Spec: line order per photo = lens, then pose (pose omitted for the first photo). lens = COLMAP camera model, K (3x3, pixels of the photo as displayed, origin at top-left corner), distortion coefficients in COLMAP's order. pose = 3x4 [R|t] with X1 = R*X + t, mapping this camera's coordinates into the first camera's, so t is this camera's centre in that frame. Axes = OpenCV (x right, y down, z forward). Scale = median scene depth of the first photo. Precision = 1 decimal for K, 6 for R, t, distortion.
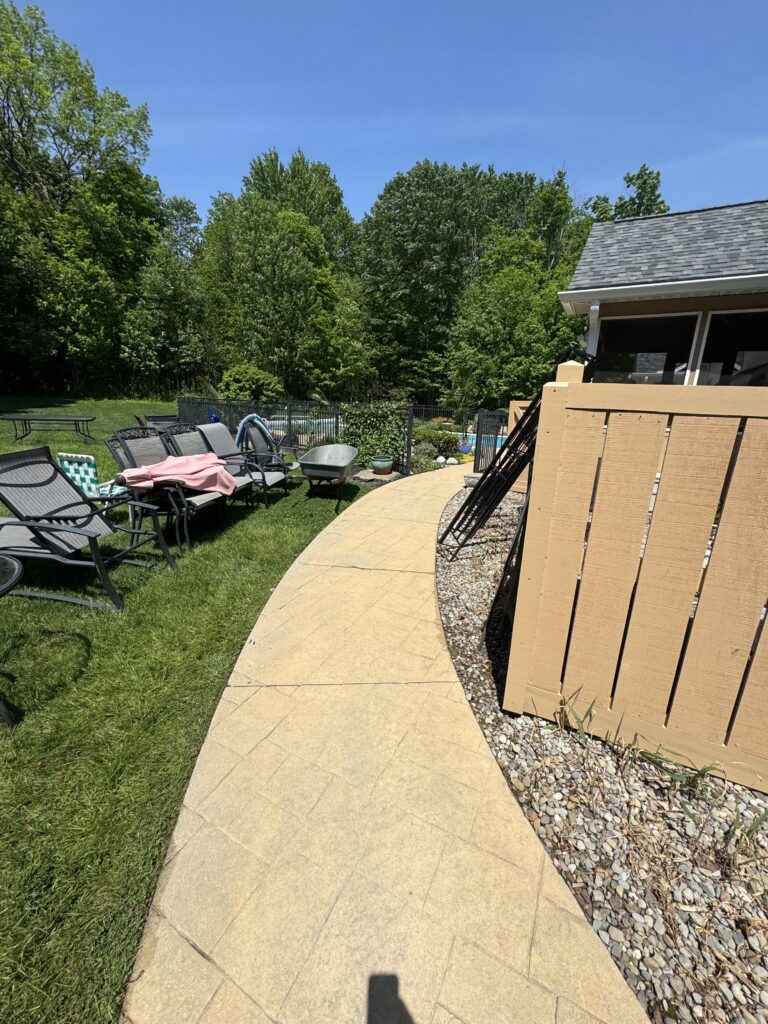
lens RADIAL K [[410.0, 0, 382.9], [0, 410.0, 511.3], [0, 0, 1]] dist [-0.002650, 0.000164]
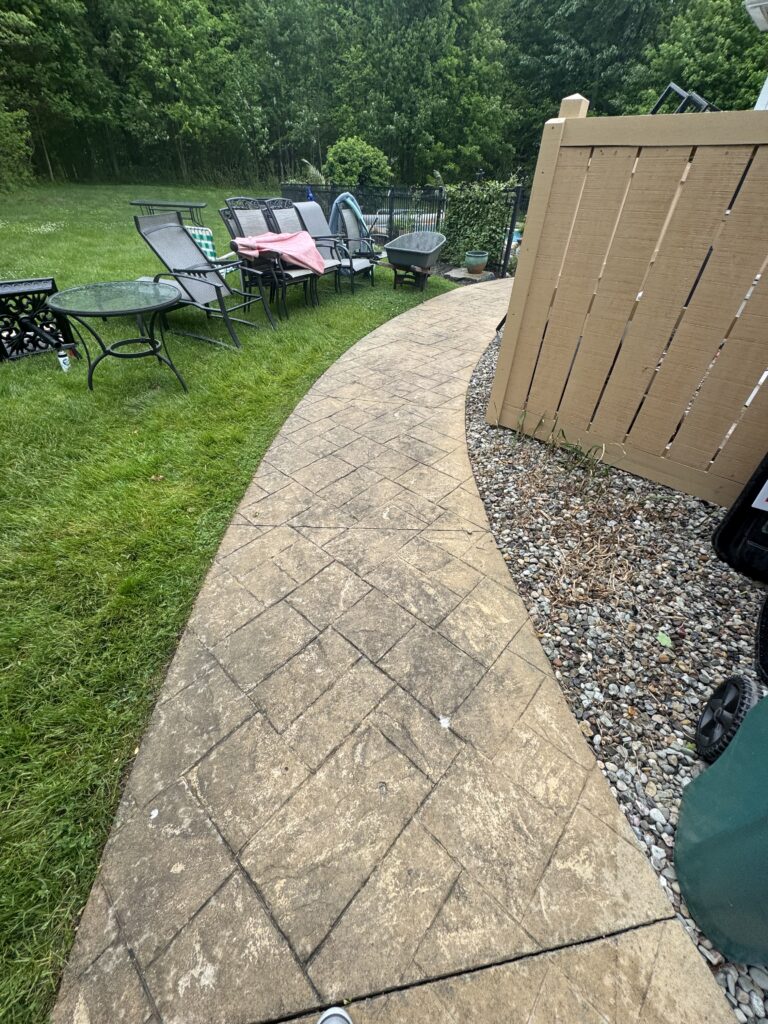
lens RADIAL K [[410.0, 0, 380.6], [0, 410.0, 515.2], [0, 0, 1]] dist [-0.002650, 0.000164]
pose [[0.964961, 0.161845, -0.206536, 0.055097], [-0.068515, 0.915226, 0.397072, 0.045416], [0.253292, -0.369008, 0.894246, -0.091603]]
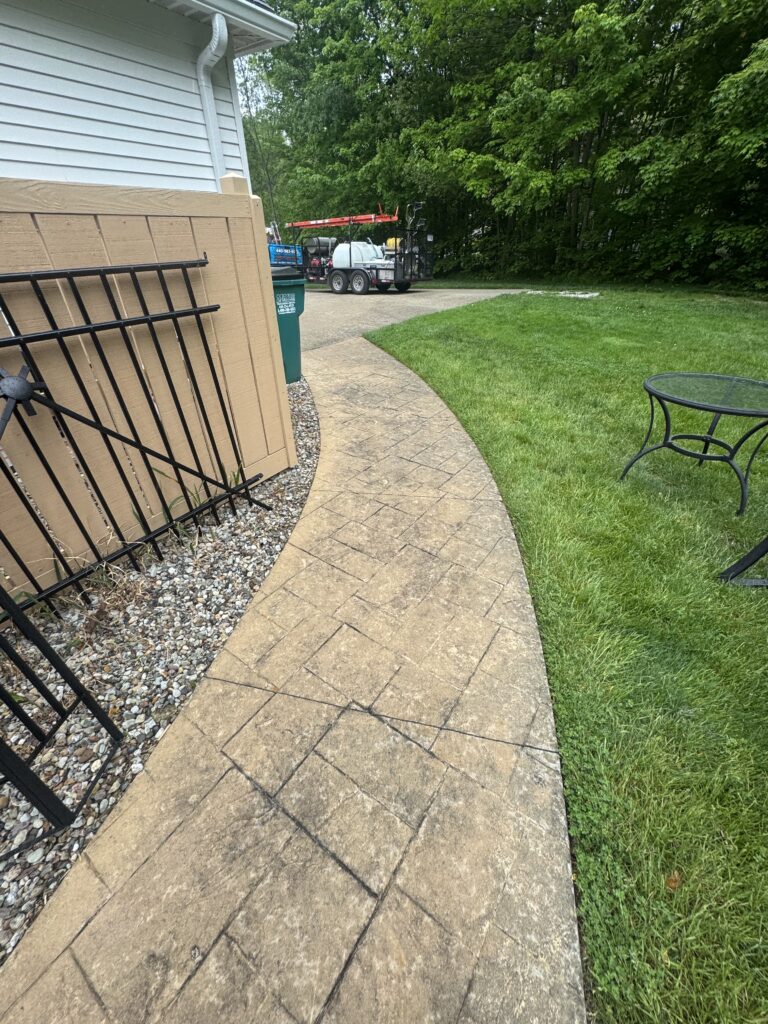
lens RADIAL K [[410.0, 0, 387.6], [0, 410.0, 512.3], [0, 0, 1]] dist [-0.002650, 0.000164]
pose [[-0.993360, -0.093246, 0.067394, -0.026627], [-0.008725, 0.645147, 0.764009, -0.099390], [-0.114719, 0.758347, -0.641677, 0.383864]]
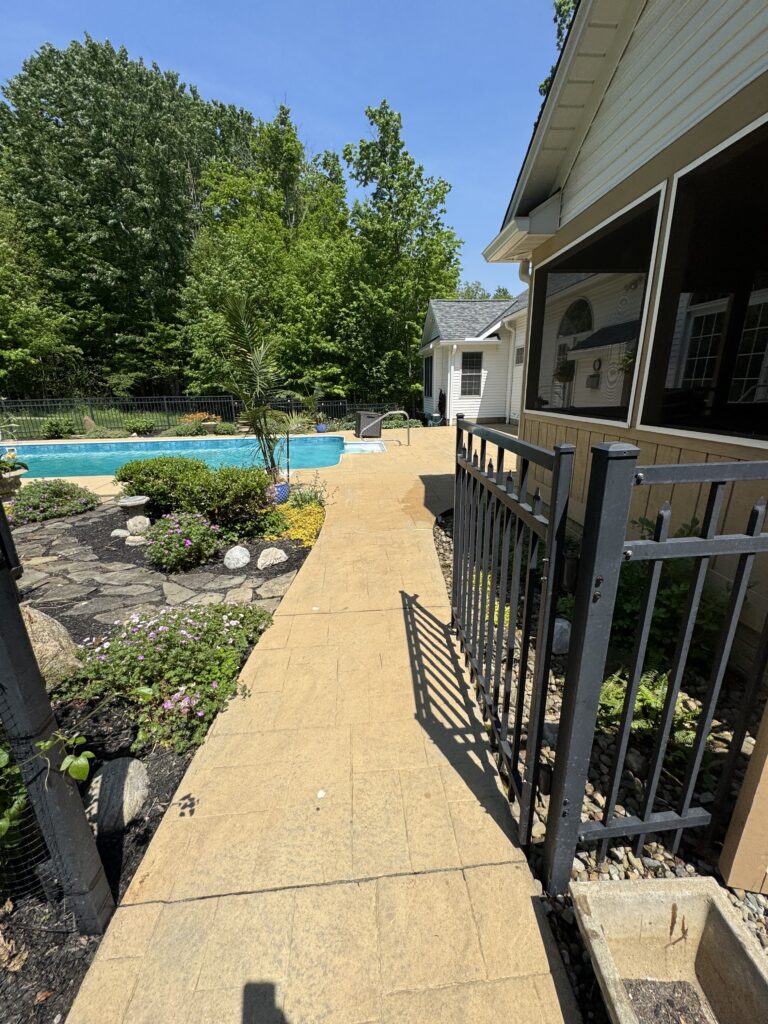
lens RADIAL K [[410.0, 0, 381.5], [0, 410.0, 507.6], [0, 0, 1]] dist [-0.002650, 0.000164]
pose [[0.845252, -0.198212, 0.496248, 0.083229], [0.185190, 0.979767, 0.075908, -0.168472], [-0.501253, 0.027739, 0.864856, 0.649341]]
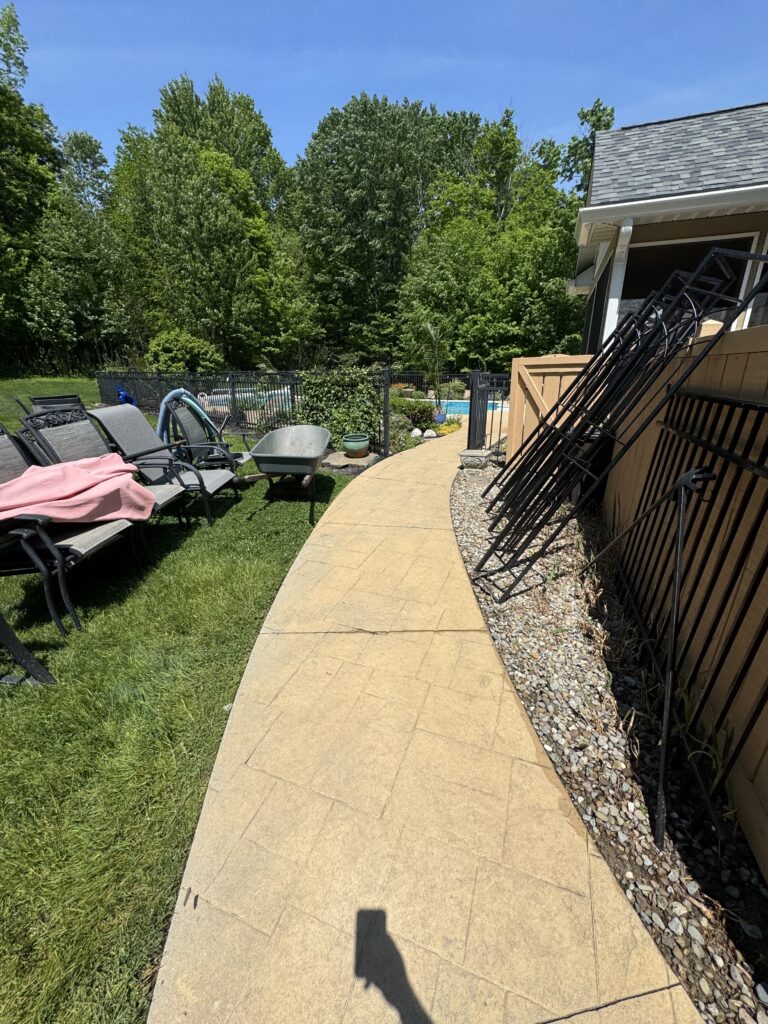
lens RADIAL K [[410.0, 0, 382.0], [0, 410.0, 511.3], [0, 0, 1]] dist [-0.002650, 0.000164]
pose [[0.992405, -0.072502, 0.099379, -0.029773], [0.065018, 0.994941, 0.076581, -0.031732], [-0.104429, -0.069538, 0.992098, 0.135594]]
